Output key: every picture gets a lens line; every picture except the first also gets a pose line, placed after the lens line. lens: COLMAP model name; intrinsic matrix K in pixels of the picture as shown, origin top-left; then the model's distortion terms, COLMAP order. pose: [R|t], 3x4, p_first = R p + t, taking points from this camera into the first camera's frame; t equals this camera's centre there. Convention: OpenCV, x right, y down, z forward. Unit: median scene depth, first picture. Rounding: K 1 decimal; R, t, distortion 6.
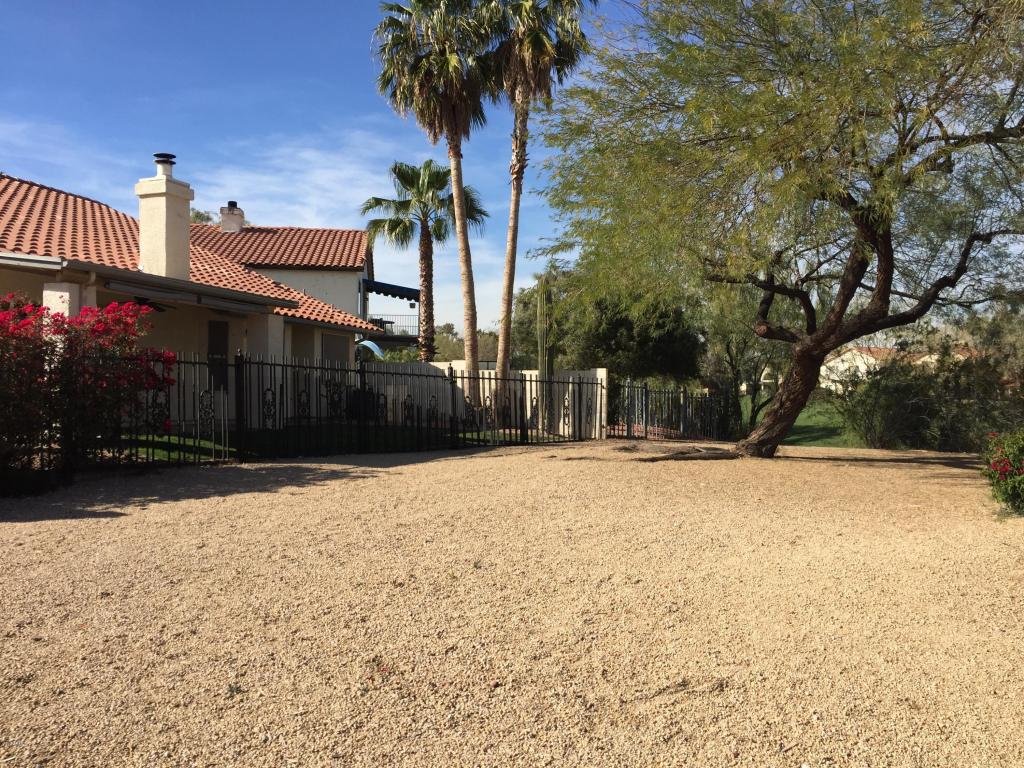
lens RADIAL K [[874.0, 0, 512.9], [0, 874.0, 390.3], [0, 0, 1]] dist [0.004661, -0.000096]
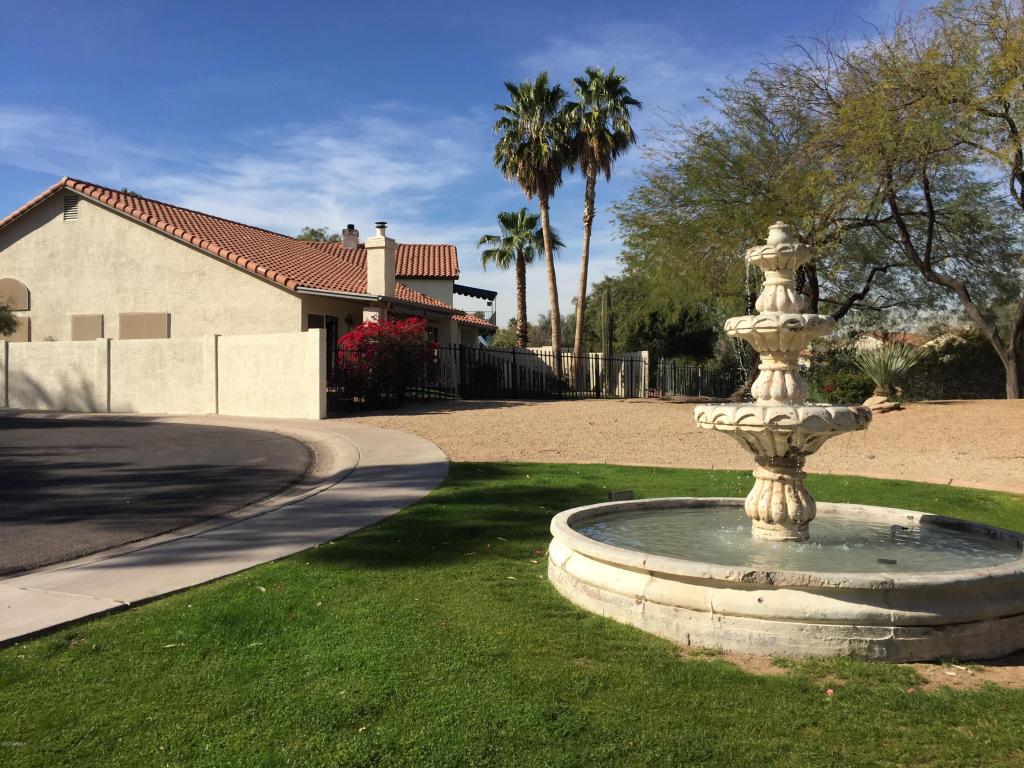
lens RADIAL K [[874.0, 0, 508.5], [0, 874.0, 374.2], [0, 0, 1]] dist [0.004661, -0.000096]
pose [[0.999627, -0.006036, -0.026636, -0.087964], [0.005979, 0.999980, -0.002238, 0.016312], [0.026649, 0.002078, 0.999643, -0.476429]]
